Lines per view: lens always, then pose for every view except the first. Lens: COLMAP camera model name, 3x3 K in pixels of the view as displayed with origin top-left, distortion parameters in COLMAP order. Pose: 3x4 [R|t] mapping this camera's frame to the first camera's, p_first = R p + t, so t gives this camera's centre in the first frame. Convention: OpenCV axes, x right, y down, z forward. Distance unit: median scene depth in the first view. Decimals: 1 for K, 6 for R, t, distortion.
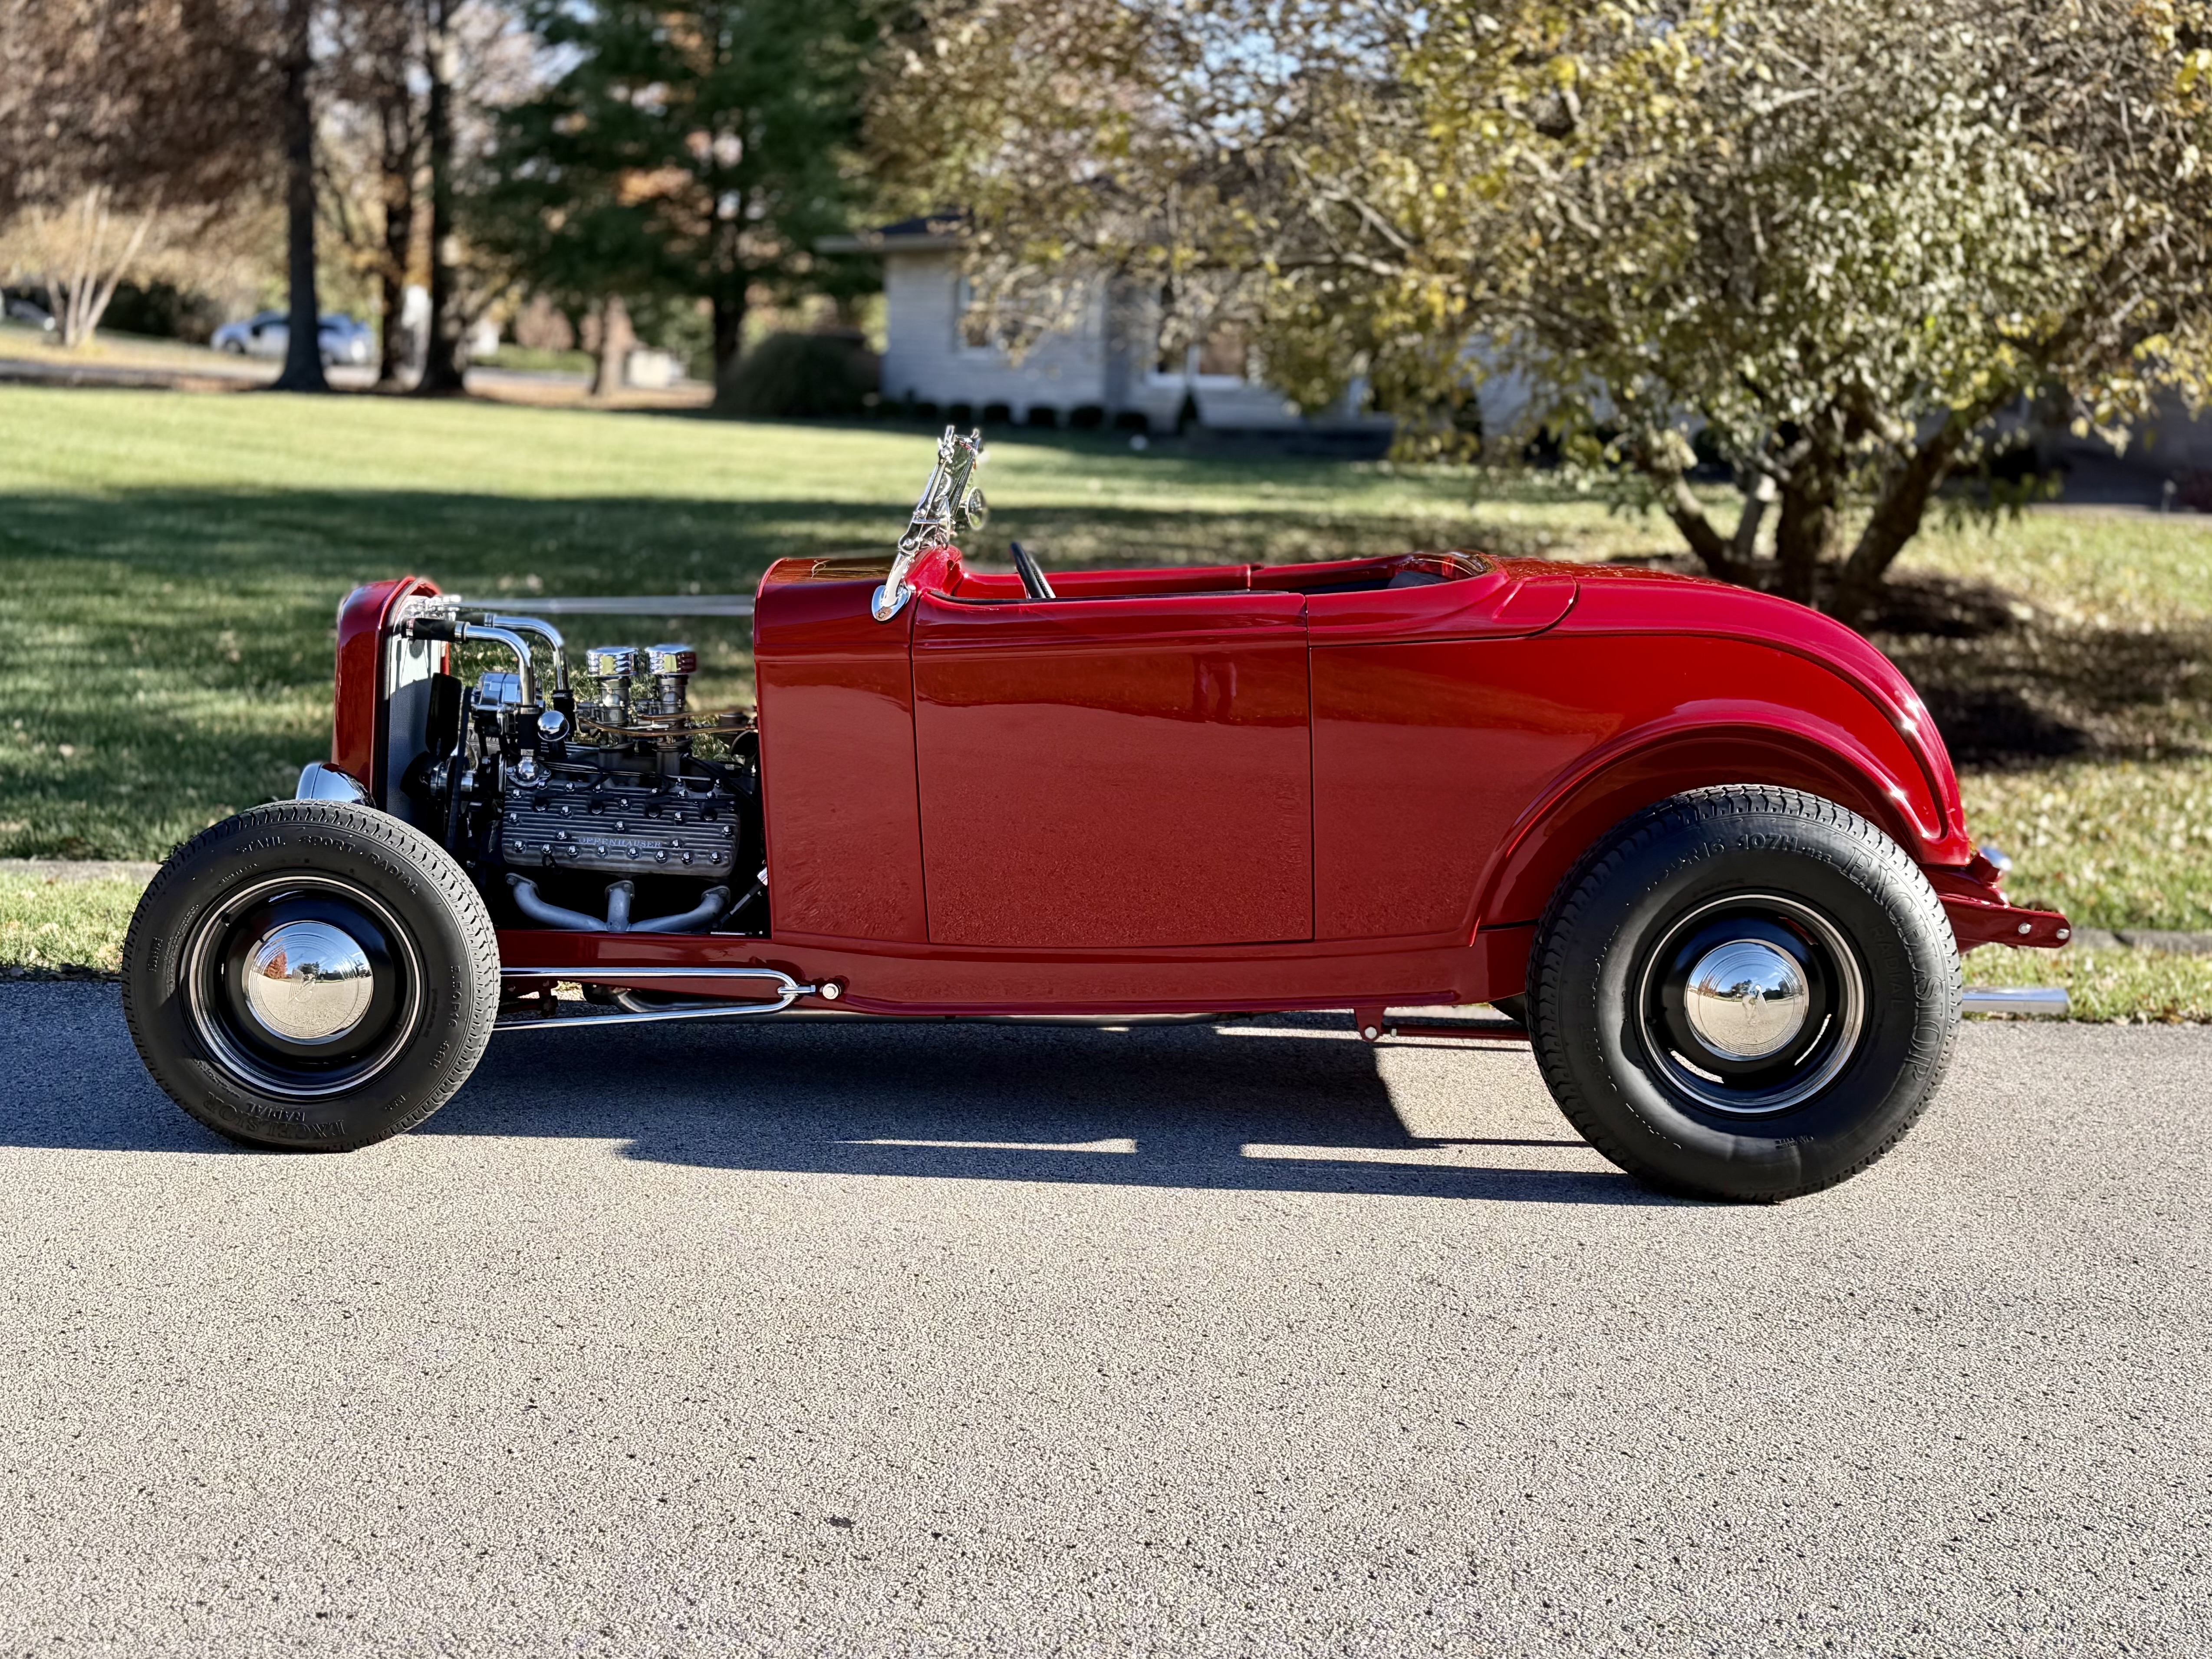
lens RADIAL K [[2697.5, 0, 1106.0], [0, 2697.5, 829.5], [0, 0, 1]] dist [0.187898, -0.513436]
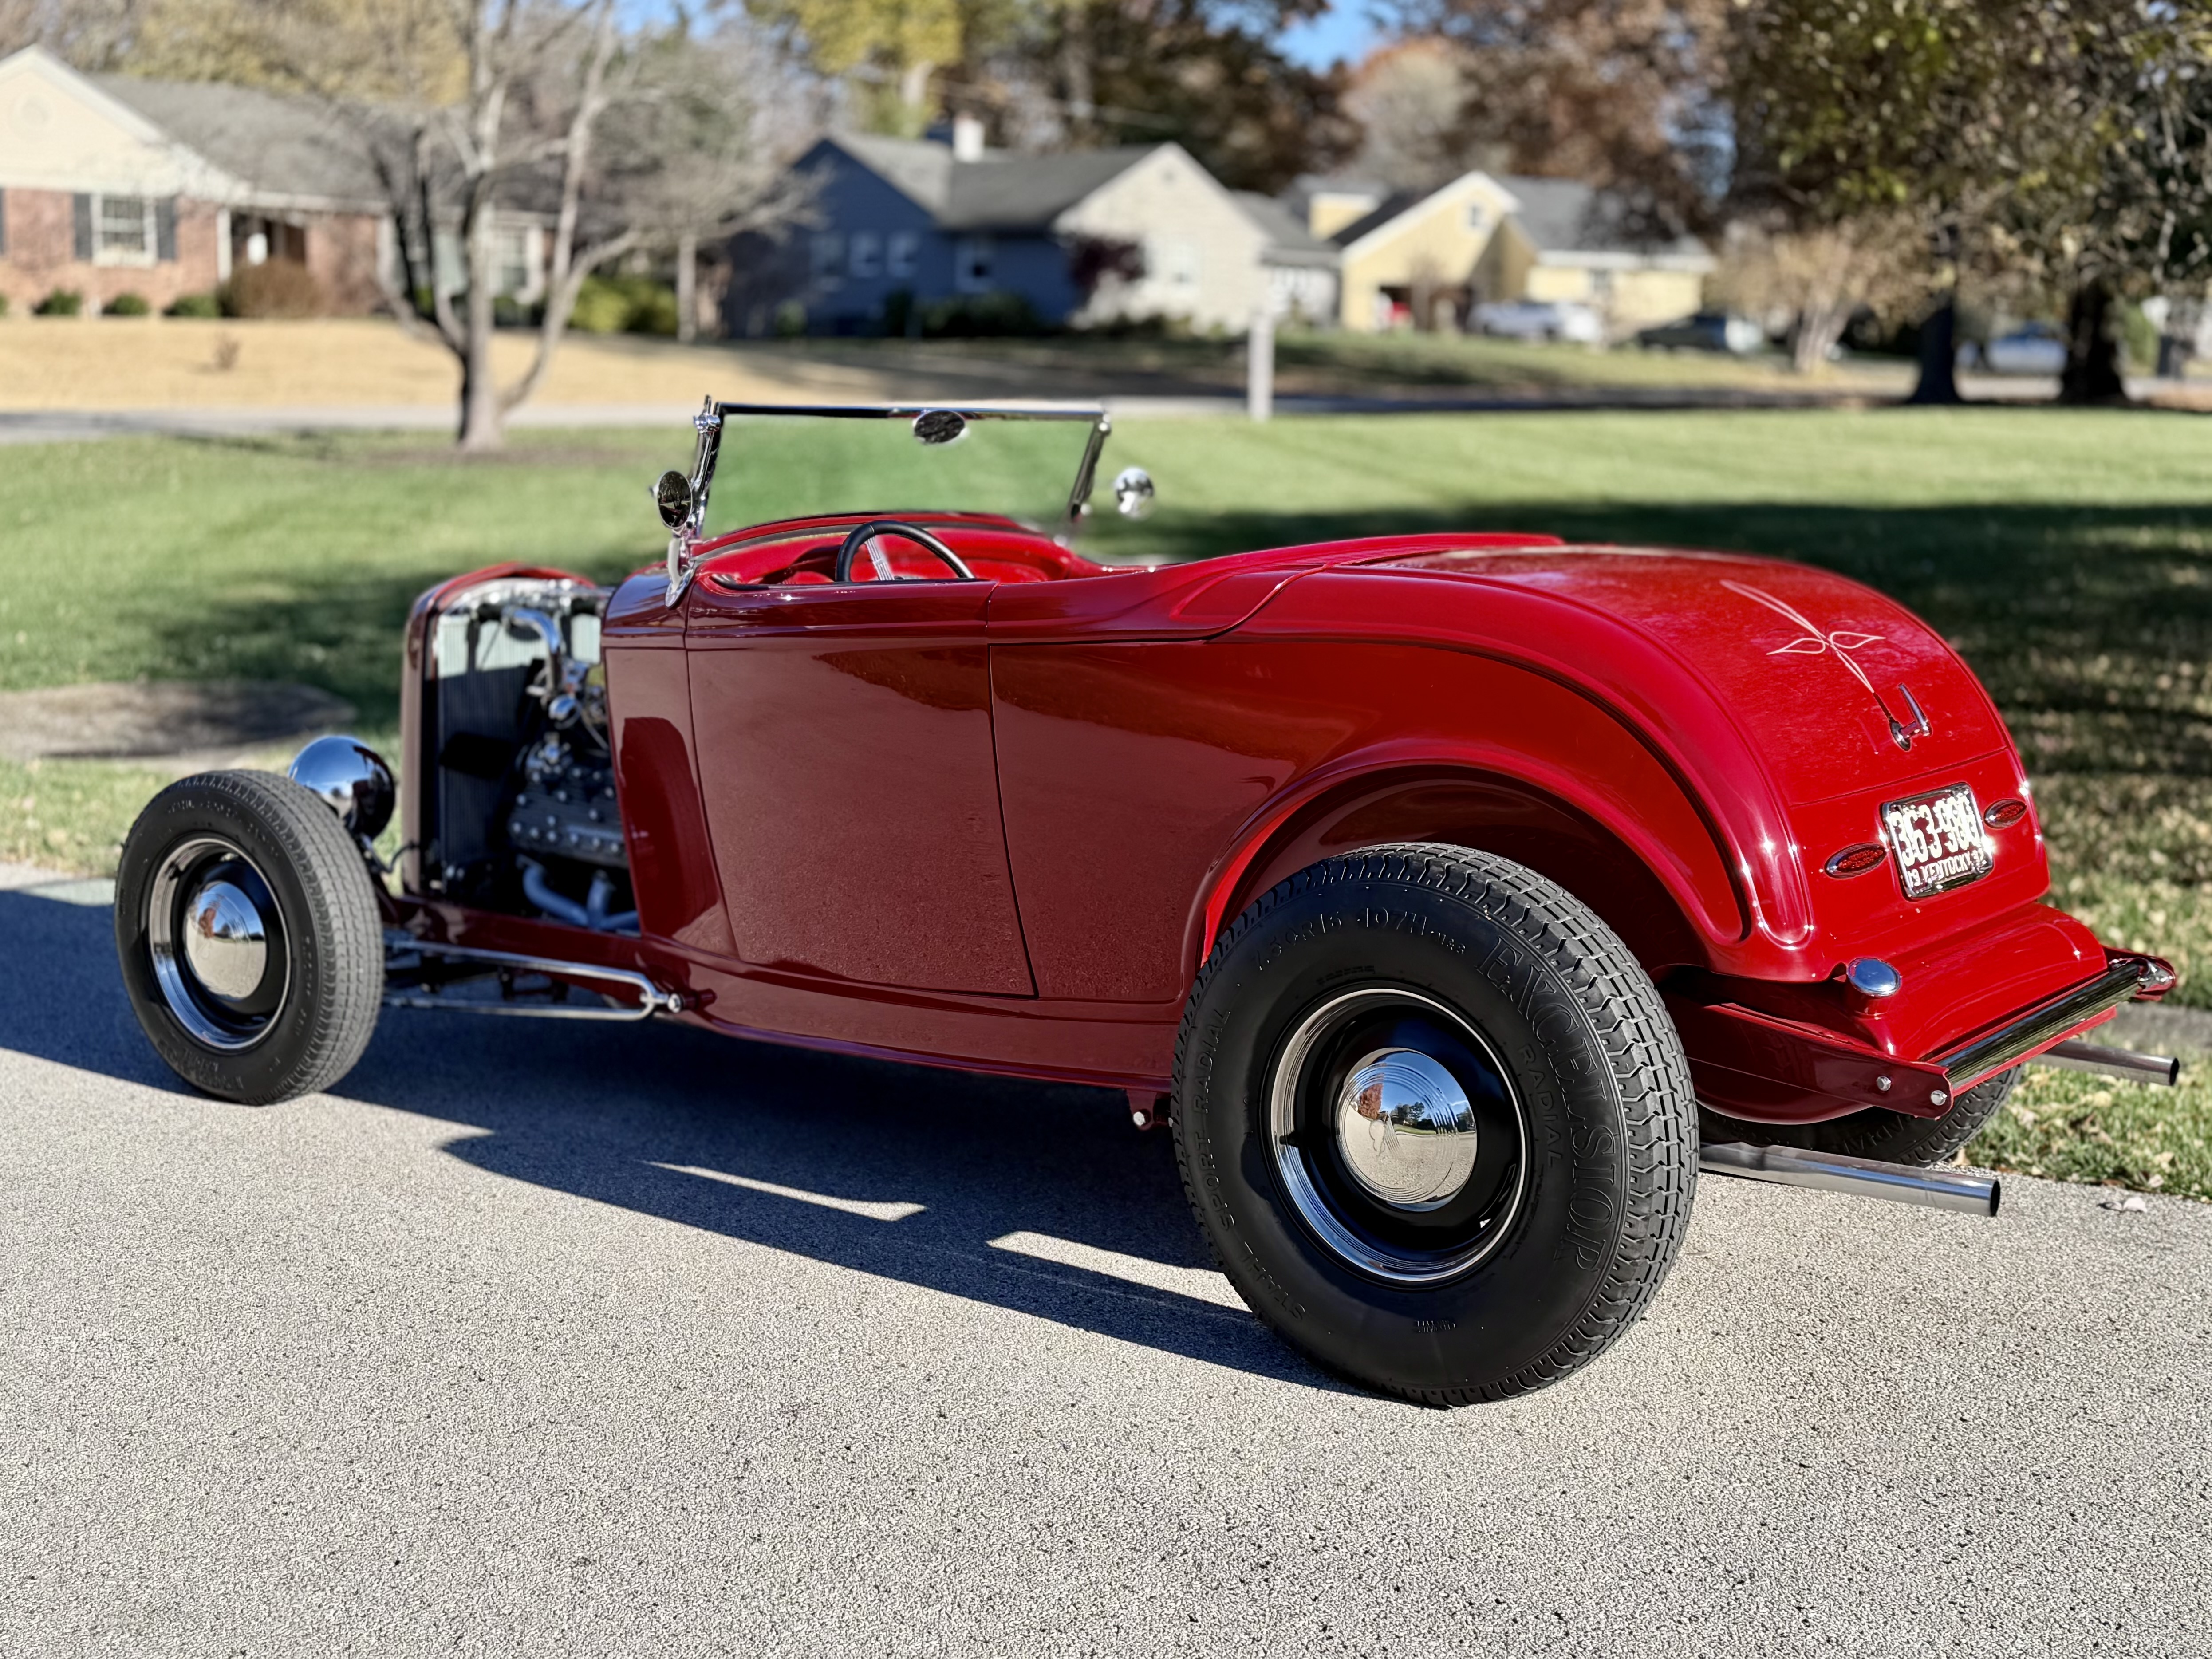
lens RADIAL K [[2697.4, 0, 1106.0], [0, 2697.4, 829.5], [0, 0, 1]] dist [0.187898, -0.513436]
pose [[0.809197, 0.061825, -0.584276, 0.565092], [-0.065603, 0.997737, 0.014718, -0.023758], [0.583864, 0.026420, 0.811422, 0.325366]]
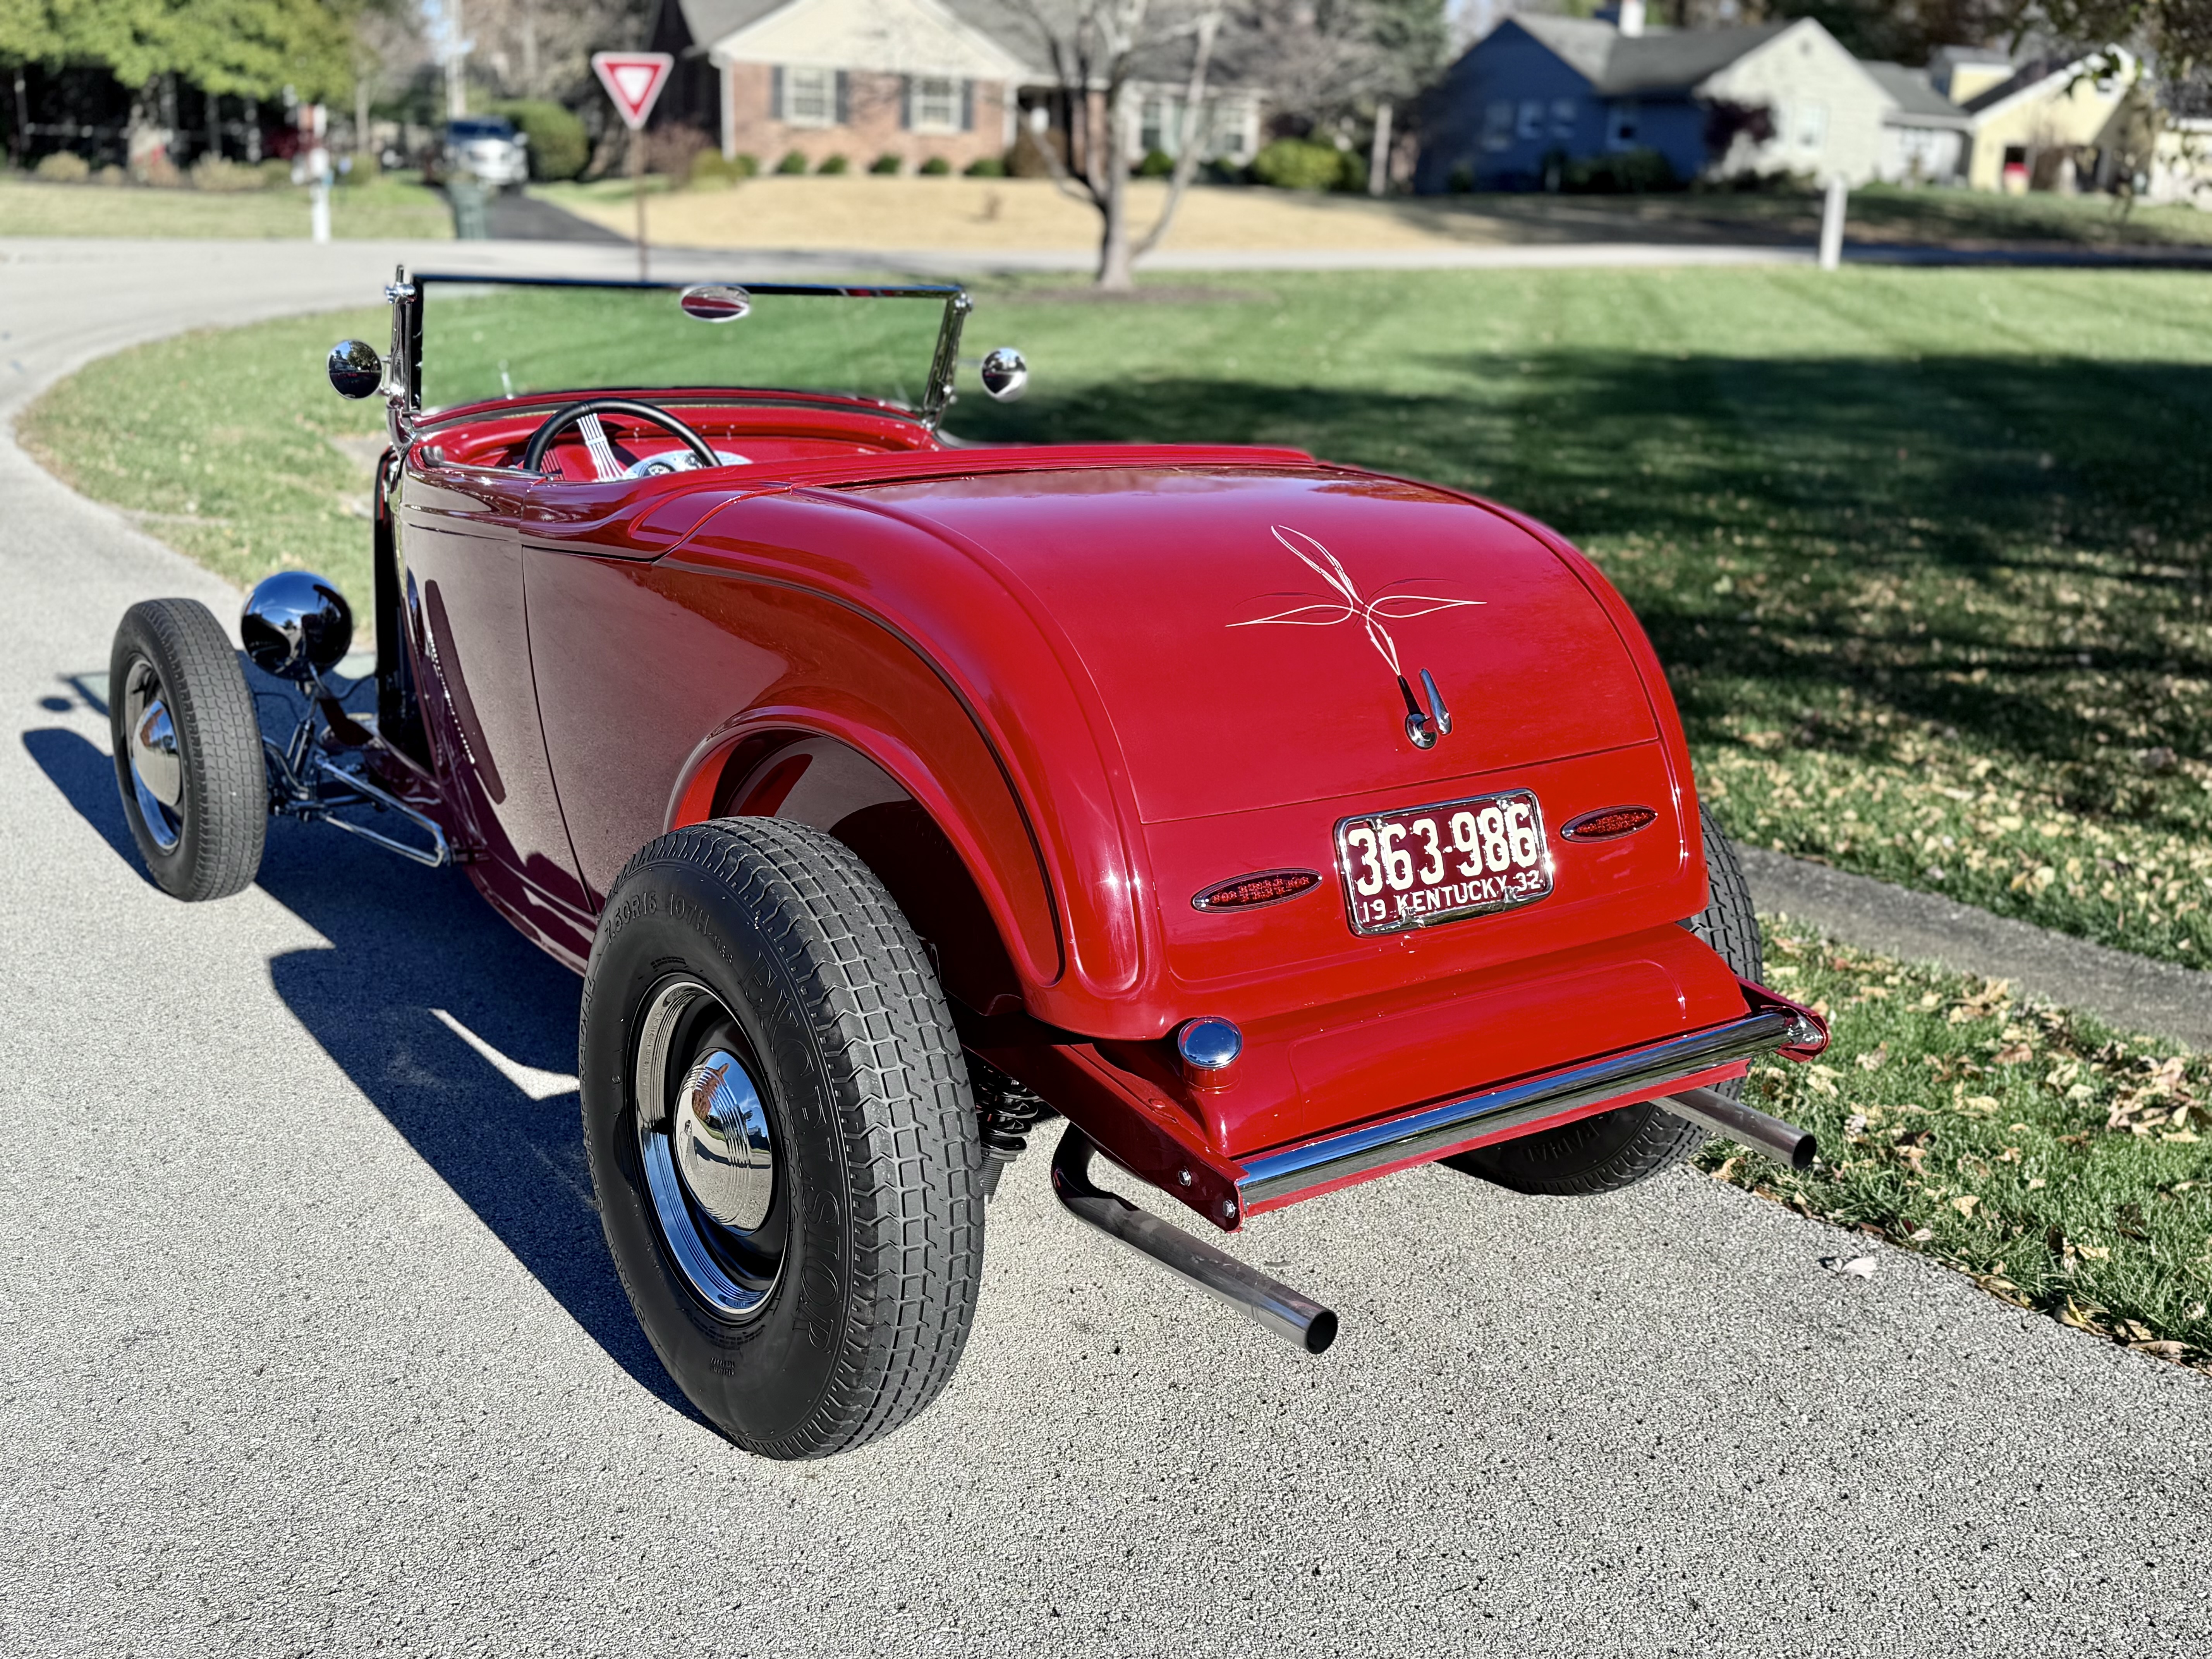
lens RADIAL K [[2092.2, 0, 1106.0], [0, 2092.2, 829.5], [0, 0, 1]] dist [0.176130, -0.361274]
pose [[0.591143, 0.197052, -0.782126, 0.639747], [-0.121257, 0.980388, 0.155355, -0.098138], [0.797400, 0.003002, 0.603444, 0.723970]]
